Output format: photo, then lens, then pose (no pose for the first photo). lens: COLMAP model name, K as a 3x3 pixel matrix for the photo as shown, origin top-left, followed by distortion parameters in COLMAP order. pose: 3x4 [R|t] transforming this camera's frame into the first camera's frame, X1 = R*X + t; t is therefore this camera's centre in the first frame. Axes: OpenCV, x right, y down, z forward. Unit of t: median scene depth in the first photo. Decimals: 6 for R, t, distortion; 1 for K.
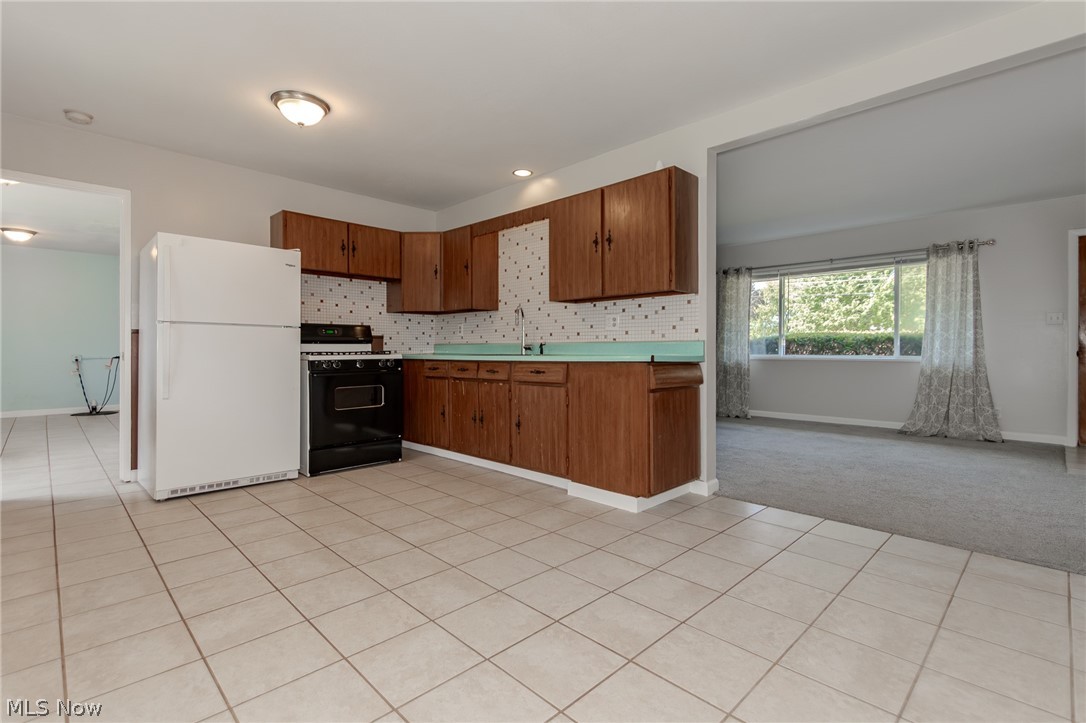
lens RADIAL K [[507.1, 0, 527.5], [0, 507.1, 347.8], [0, 0, 1]] dist [0.010872, -0.002240]
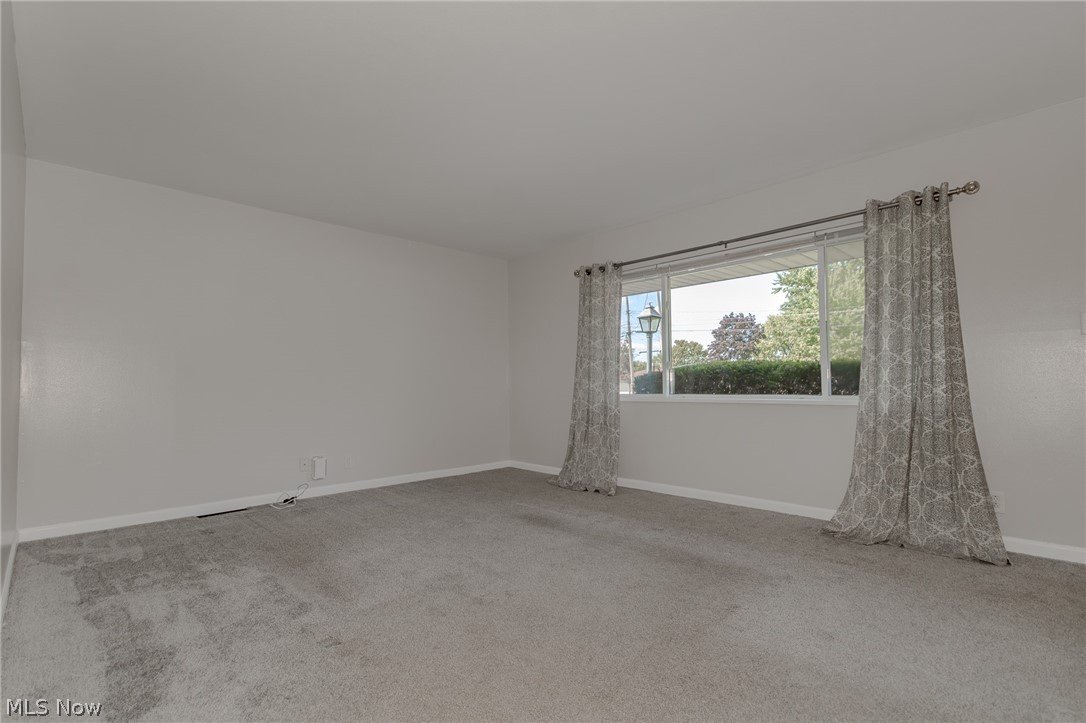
lens RADIAL K [[507.1, 0, 537.9], [0, 507.1, 368.3], [0, 0, 1]] dist [0.010872, -0.002240]
pose [[0.999943, -0.010408, 0.002253, 0.417407], [0.010479, 0.999352, -0.034424, 0.001105], [-0.001894, 0.034446, 0.999405, 0.437112]]
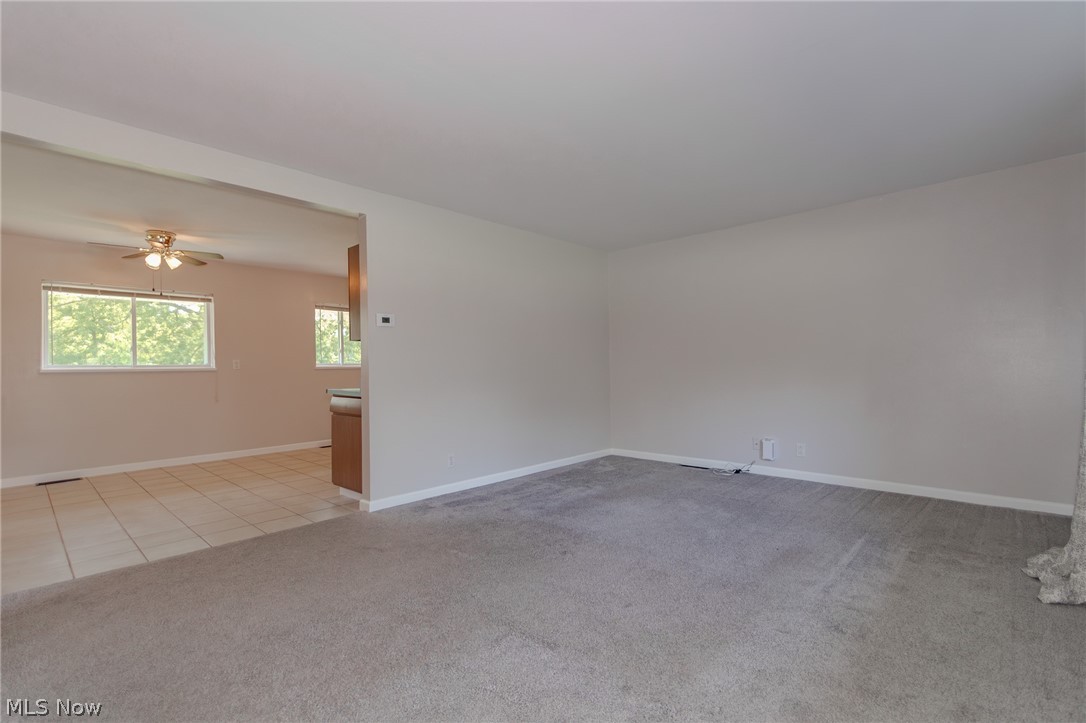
lens RADIAL K [[507.1, 0, 545.0], [0, 507.1, 362.6], [0, 0, 1]] dist [0.010872, -0.002240]
pose [[0.036538, -0.008317, -0.999298, 1.207999], [0.004212, 0.999958, -0.008168, -0.025671], [0.999323, -0.003910, 0.036571, 1.052105]]
